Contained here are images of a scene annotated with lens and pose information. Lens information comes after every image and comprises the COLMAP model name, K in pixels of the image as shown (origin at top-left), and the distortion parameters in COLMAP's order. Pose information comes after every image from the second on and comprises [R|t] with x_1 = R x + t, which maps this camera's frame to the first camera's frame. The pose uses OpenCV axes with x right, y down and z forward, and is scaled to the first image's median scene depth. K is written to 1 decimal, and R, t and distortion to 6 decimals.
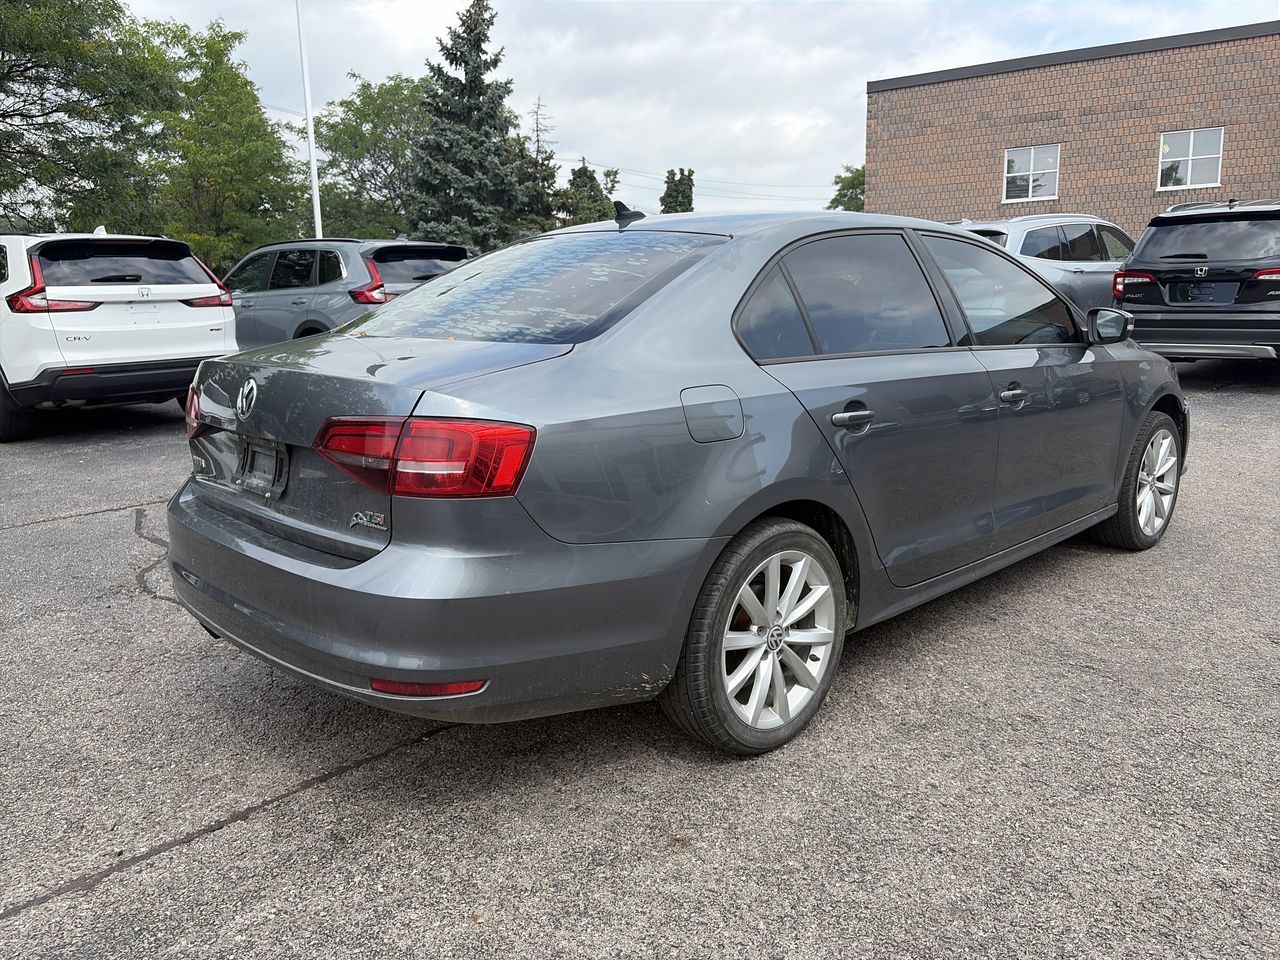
lens RADIAL K [[968.4, 0, 630.6], [0, 968.4, 486.0], [0, 0, 1]] dist [0.039240, -0.033858]
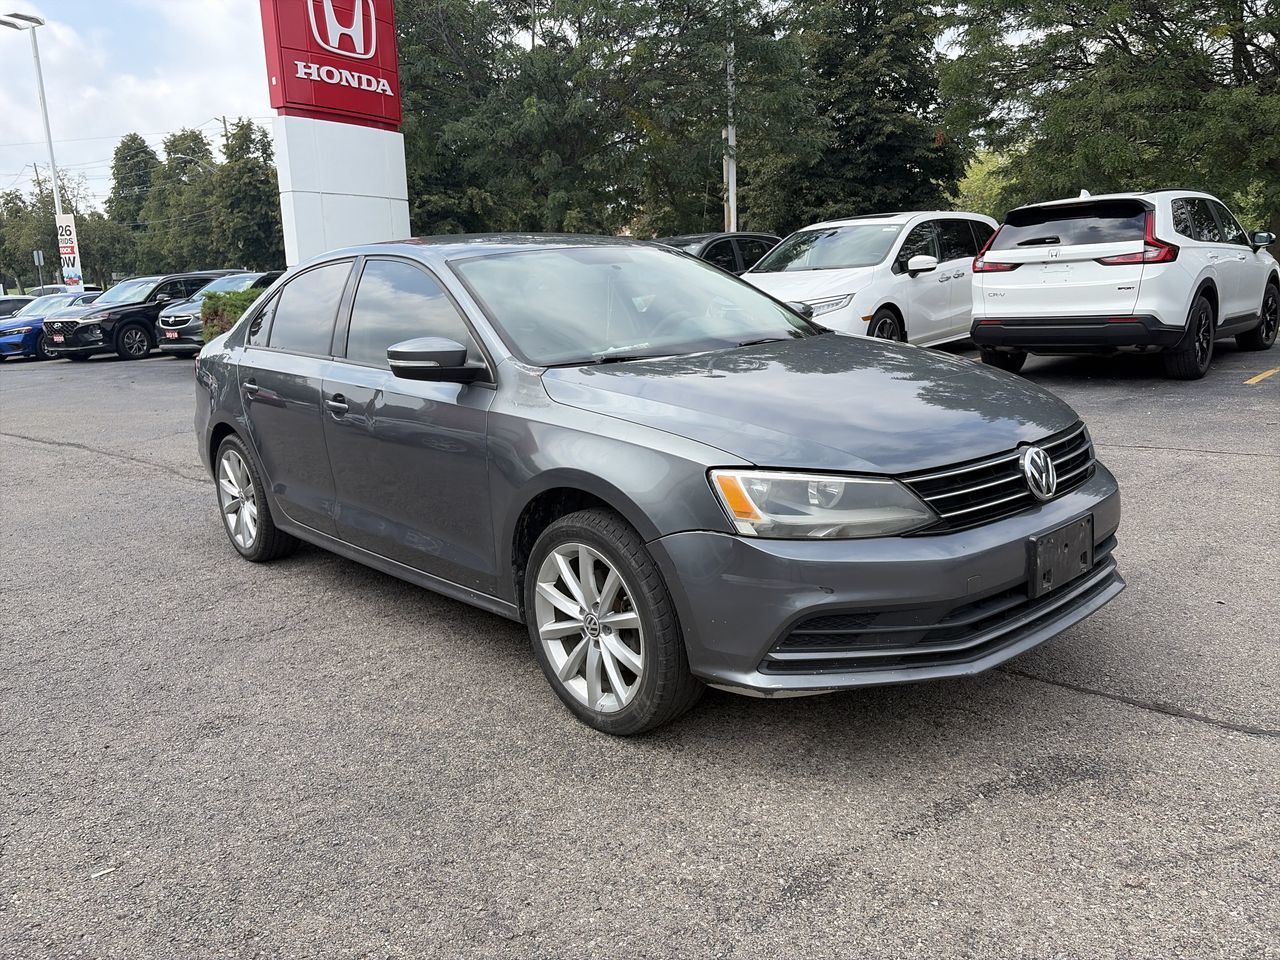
lens RADIAL K [[965.6, 0, 626.9], [0, 965.6, 476.5], [0, 0, 1]] dist [0.046962, -0.046230]
pose [[-0.034710, 0.225142, -0.973707, 0.224105], [-0.150054, 0.962076, 0.227802, -0.048158], [0.988068, 0.154016, 0.000390, 0.202955]]
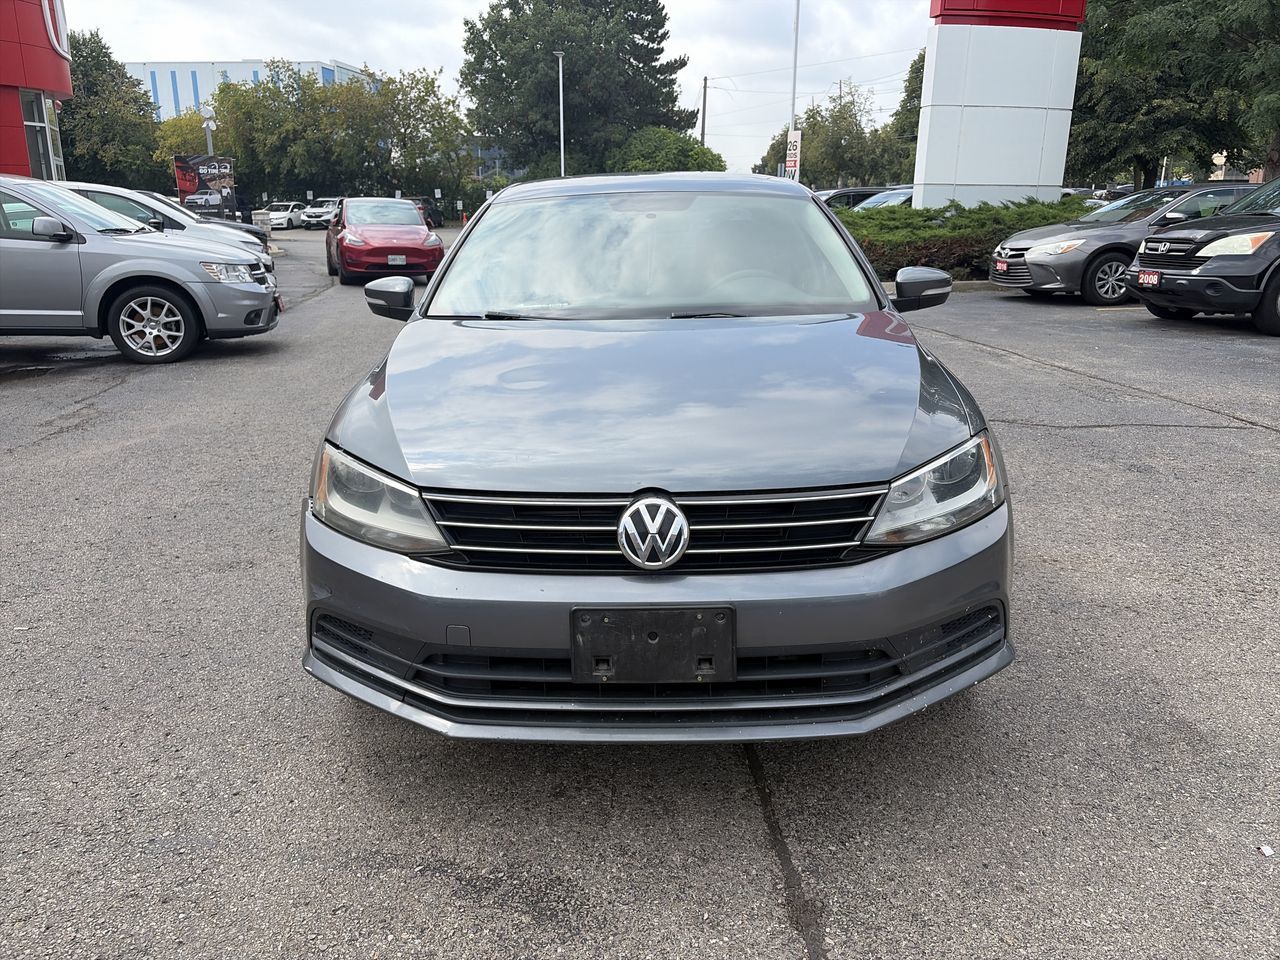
lens RADIAL K [[968.4, 0, 631.0], [0, 968.4, 472.6], [0, 0, 1]] dist [0.039240, -0.033858]
pose [[-0.702126, 0.212705, -0.679541, 0.168373], [-0.116286, 0.907275, 0.404140, -0.069742], [0.702493, 0.362778, -0.612287, 0.302787]]
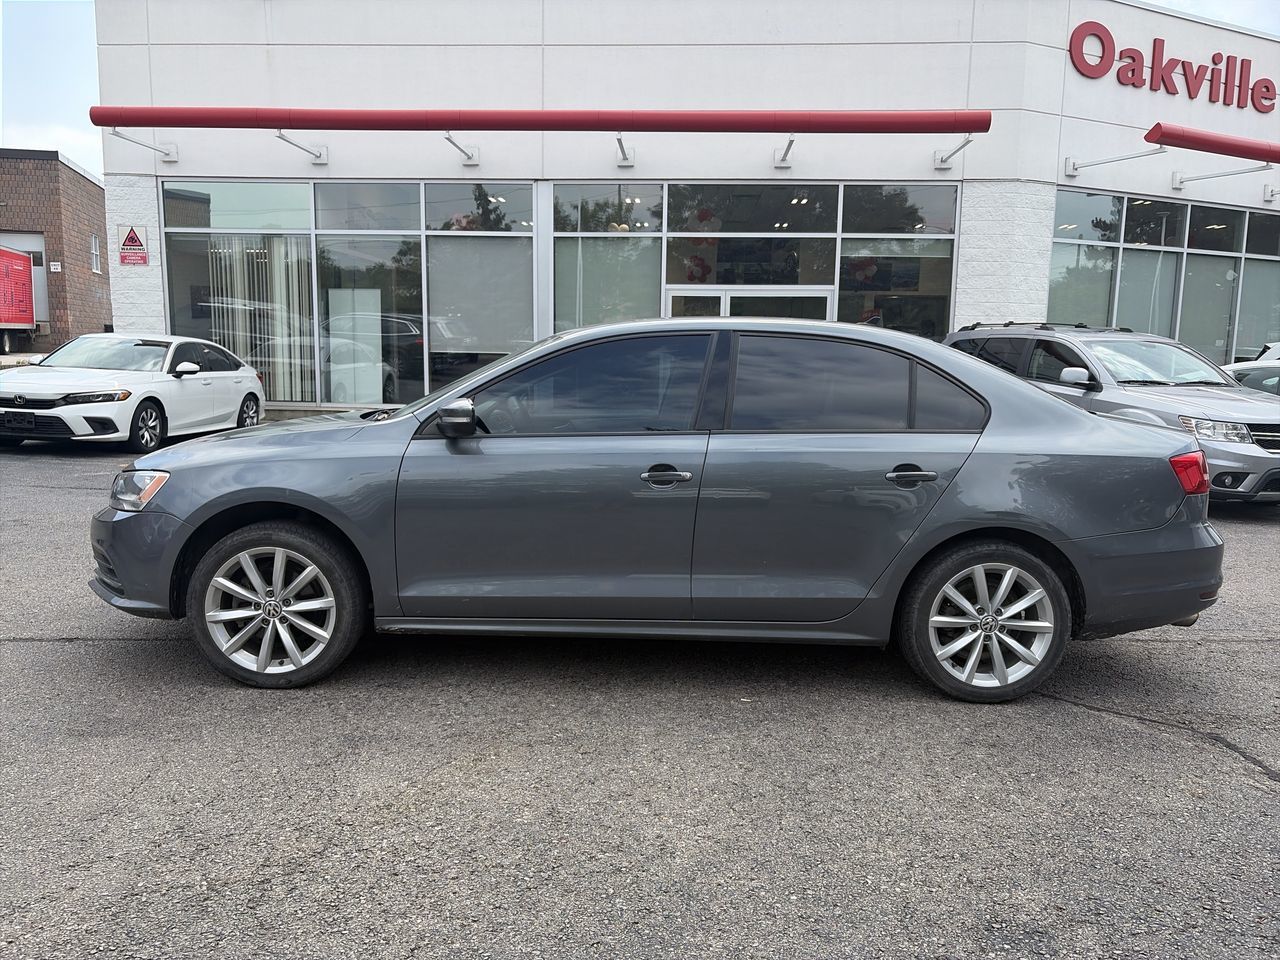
lens RADIAL K [[968.4, 0, 626.8], [0, 968.4, 486.2], [0, 0, 1]] dist [0.039240, -0.033858]
pose [[-0.744670, -0.082794, 0.662277, -0.100190], [0.123893, 0.957884, 0.259055, -0.067274], [-0.655833, 0.274962, -0.703050, 0.330108]]
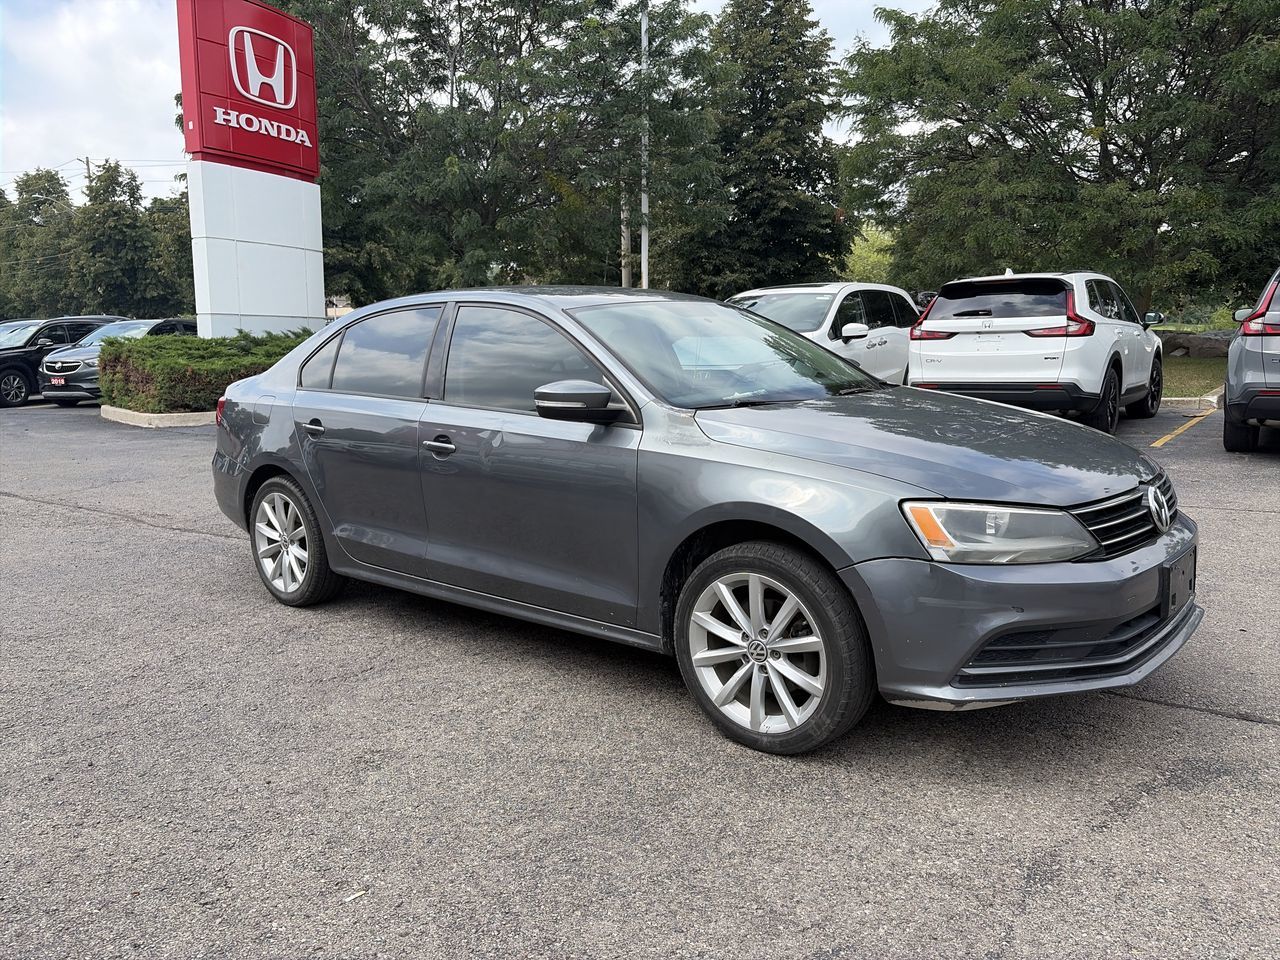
lens RADIAL K [[965.6, 0, 630.3], [0, 965.6, 486.9], [0, 0, 1]] dist [0.046962, -0.046230]
pose [[0.097175, 0.174986, -0.979764, 0.231429], [-0.181653, 0.971005, 0.155405, -0.039870], [0.978550, 0.162875, 0.126144, 0.164185]]
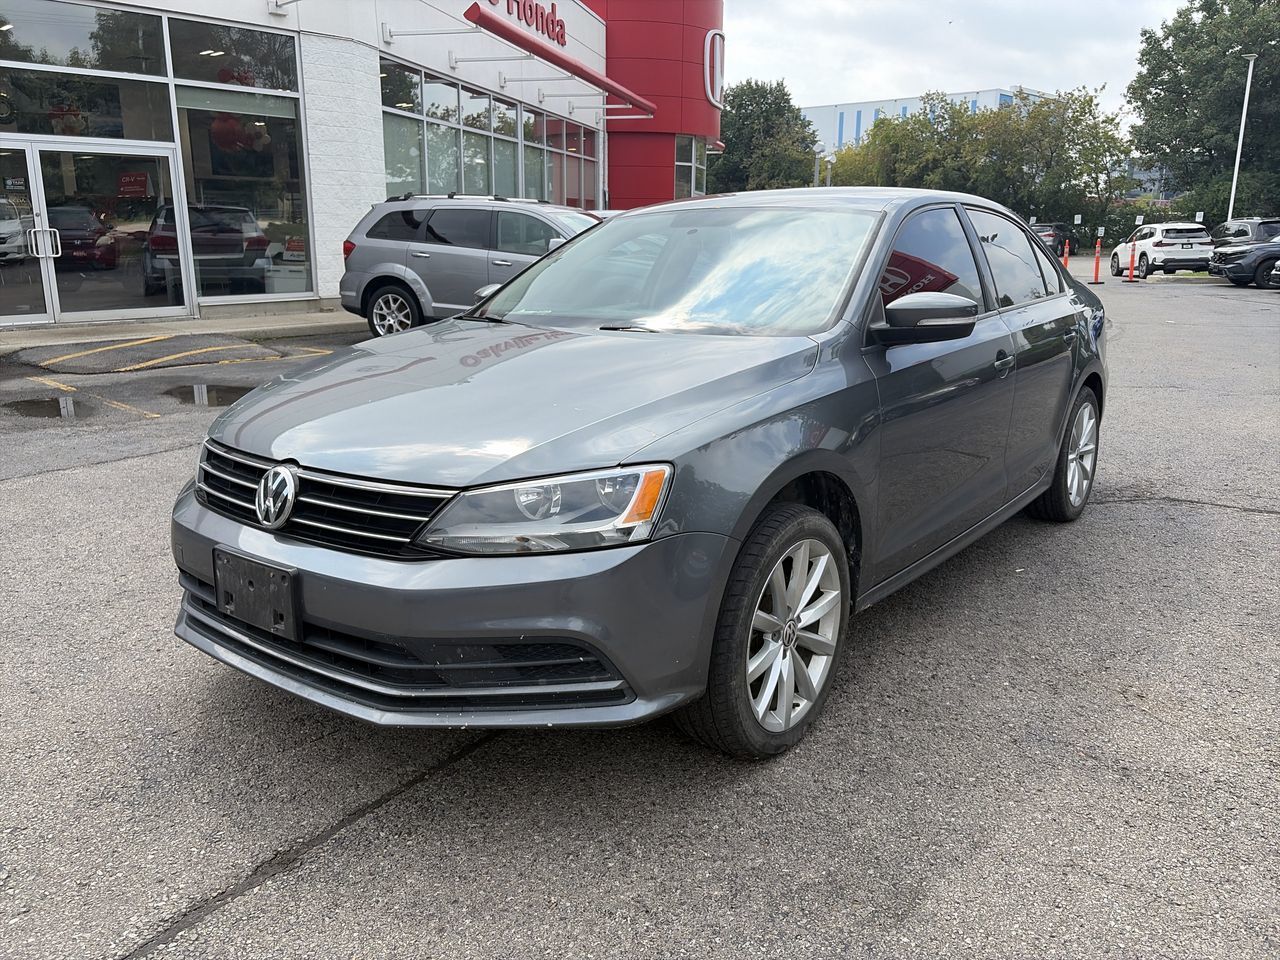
lens RADIAL K [[968.4, 0, 629.0], [0, 968.4, 469.4], [0, 0, 1]] dist [0.039240, -0.033858]
pose [[-0.988474, 0.055736, -0.140756, 0.085891], [-0.008188, 0.908716, 0.417335, -0.074480], [0.151168, 0.413677, -0.897786, 0.347503]]
